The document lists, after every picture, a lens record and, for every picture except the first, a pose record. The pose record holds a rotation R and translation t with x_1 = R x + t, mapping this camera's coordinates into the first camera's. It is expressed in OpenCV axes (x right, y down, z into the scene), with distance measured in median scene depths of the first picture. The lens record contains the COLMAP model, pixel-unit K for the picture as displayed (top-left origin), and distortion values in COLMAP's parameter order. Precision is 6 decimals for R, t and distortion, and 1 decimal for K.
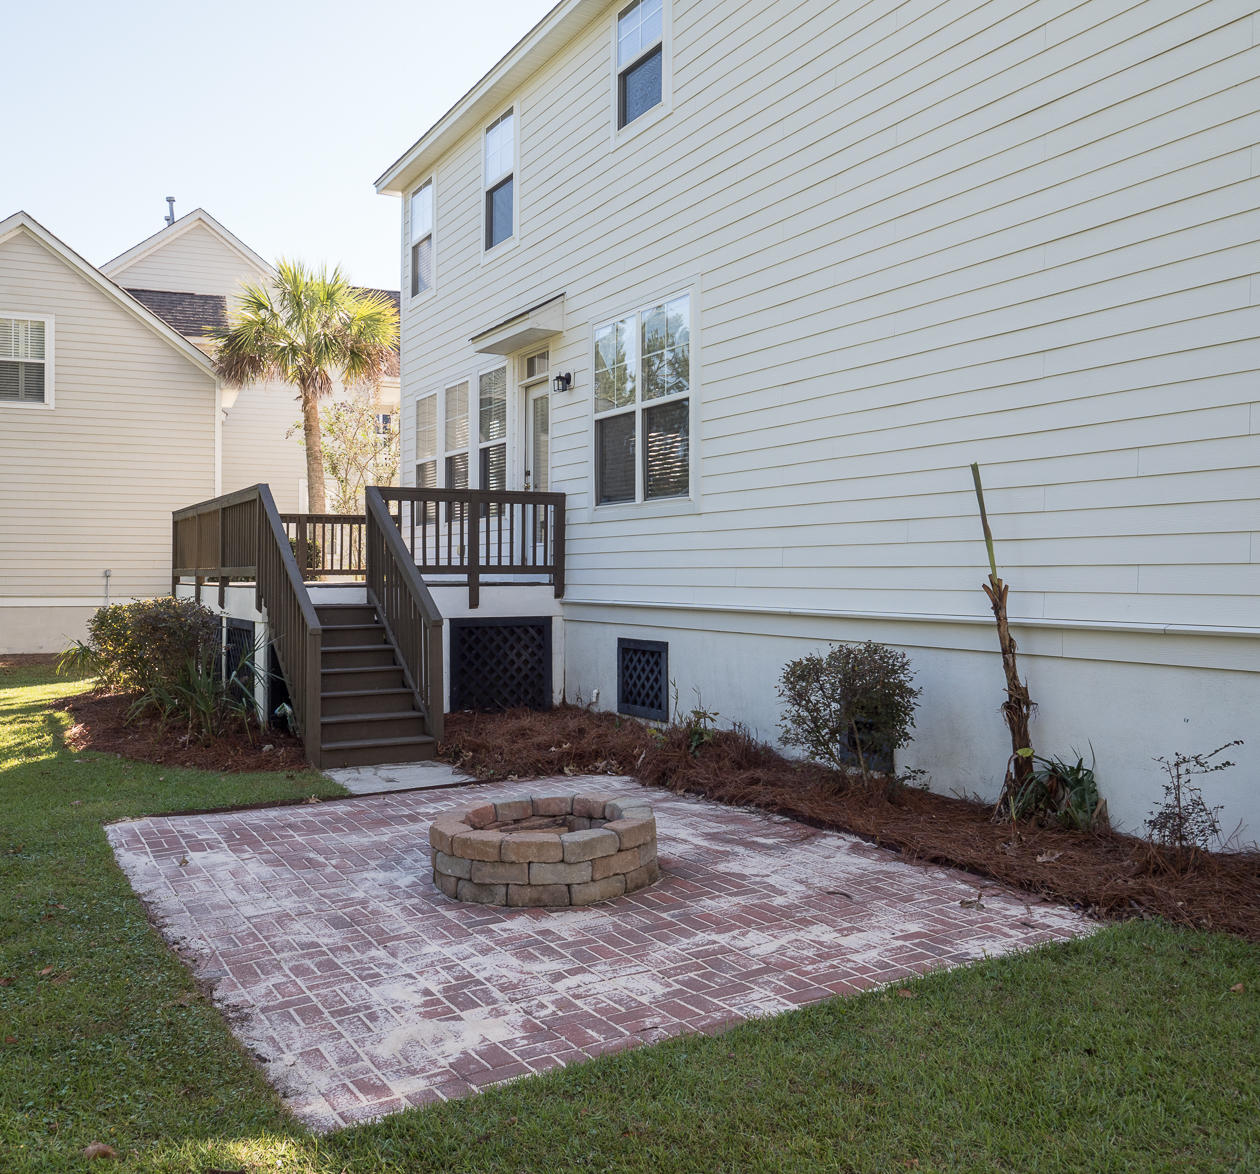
lens RADIAL K [[1165.8, 0, 630.1], [0, 1165.8, 584.1], [0, 0, 1]] dist [-0.005249, 0.000000]
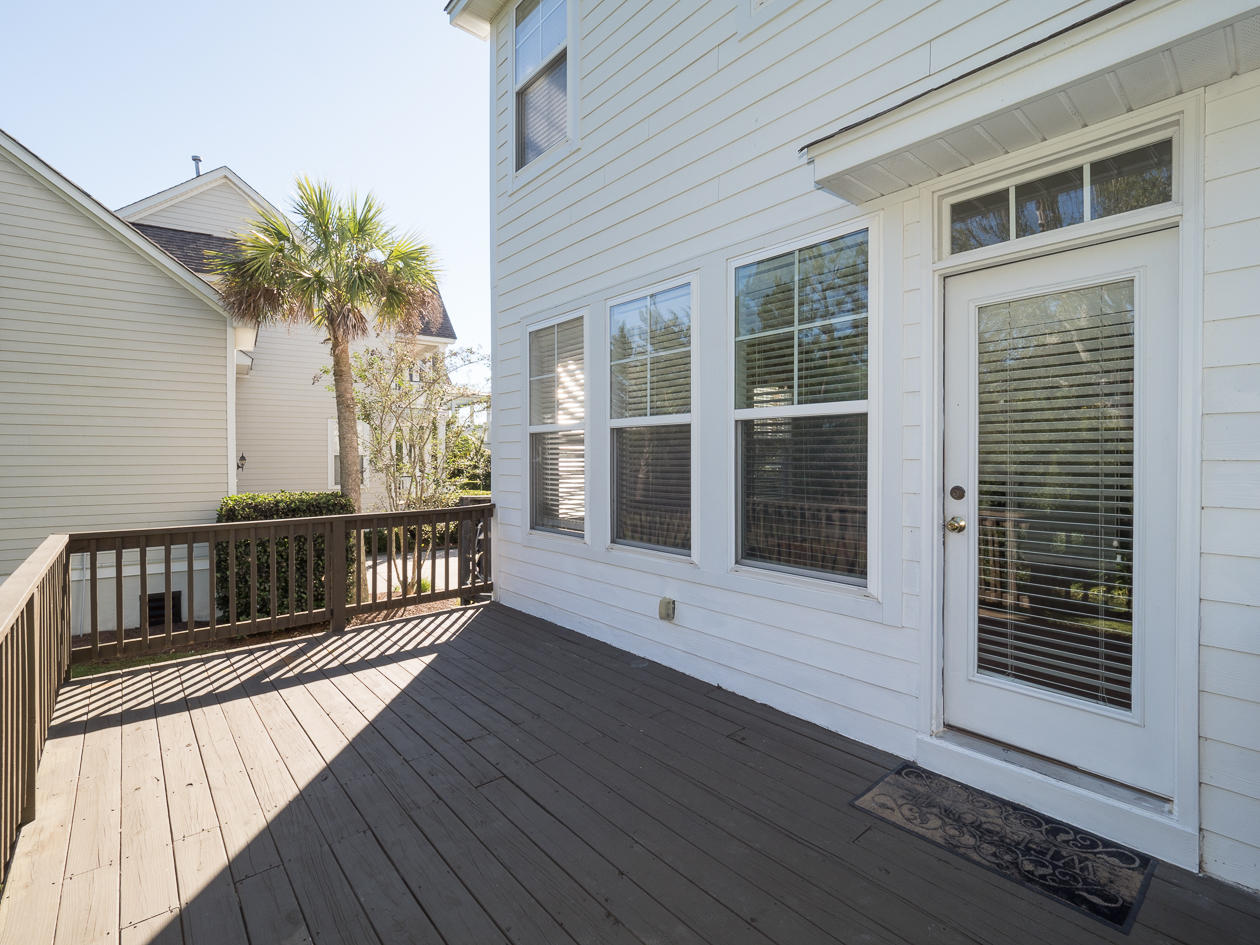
lens RADIAL K [[589.6, 0, 626.6], [0, 589.6, 466.1], [0, 0, 1]] dist [-0.006500, -0.000508]
pose [[0.981258, -0.008054, 0.192528, -0.146679], [0.005790, 0.999907, 0.012319, -0.066818], [-0.192609, -0.010973, 0.981214, 0.512394]]
